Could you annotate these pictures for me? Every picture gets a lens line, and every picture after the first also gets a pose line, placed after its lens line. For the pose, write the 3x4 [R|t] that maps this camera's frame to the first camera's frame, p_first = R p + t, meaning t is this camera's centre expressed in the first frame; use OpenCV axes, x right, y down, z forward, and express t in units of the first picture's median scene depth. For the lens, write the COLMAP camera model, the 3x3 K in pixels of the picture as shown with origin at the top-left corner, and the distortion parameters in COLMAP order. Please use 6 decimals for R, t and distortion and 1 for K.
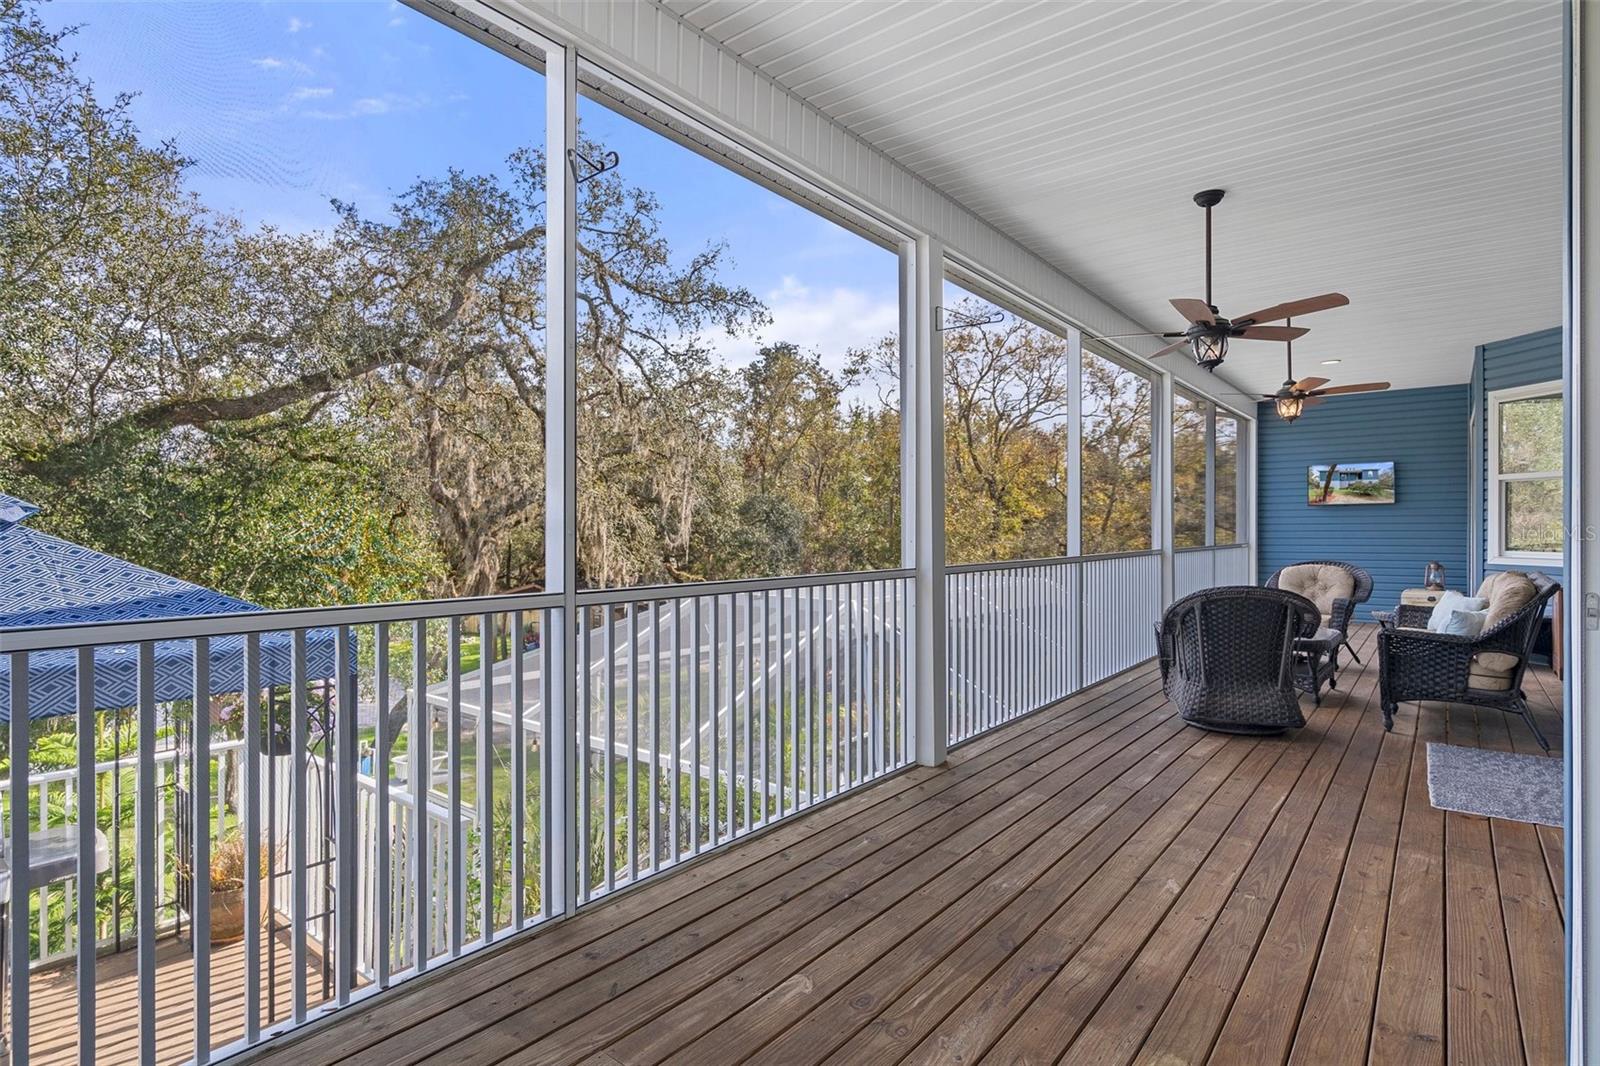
lens RADIAL K [[812.3, 0, 795.1], [0, 812.3, 517.3], [0, 0, 1]] dist [0.003119, 0.000336]
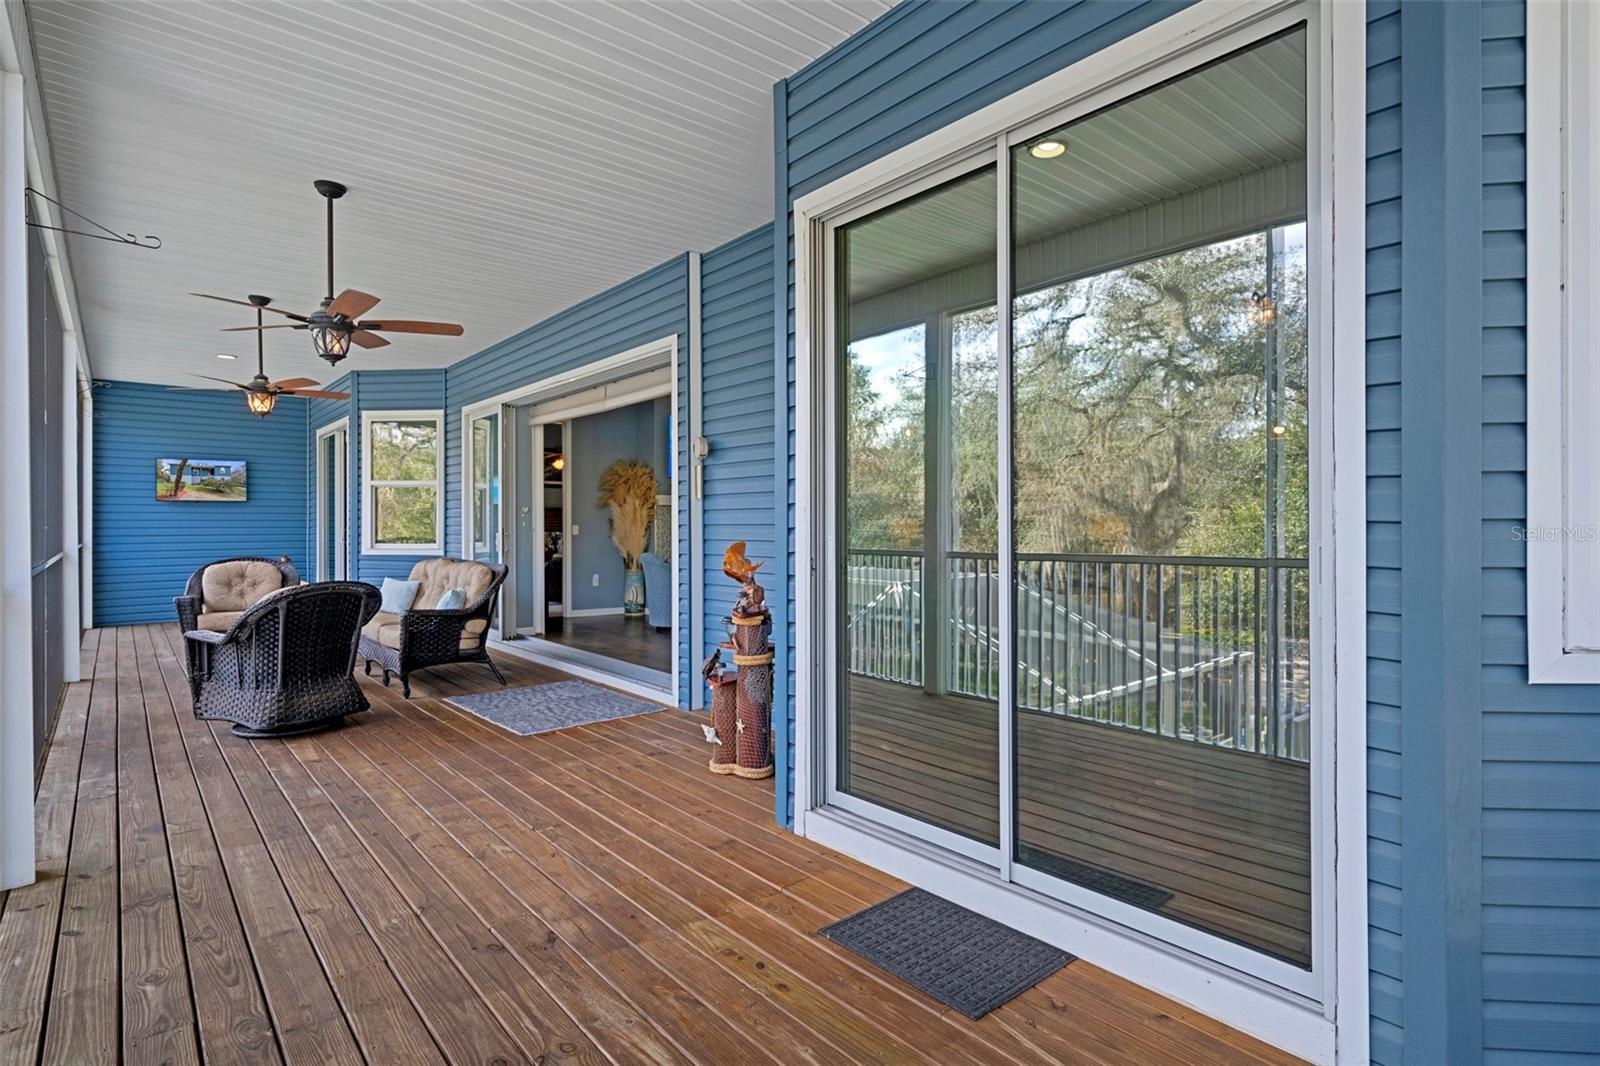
lens RADIAL K [[812.3, 0, 795.1], [0, 812.3, 517.3], [0, 0, 1]] dist [0.003119, 0.000336]
pose [[0.199551, 0.010842, 0.979828, -0.229335], [-0.014718, 0.999859, -0.008067, 0.003033], [-0.979777, -0.012811, 0.199682, 0.166713]]
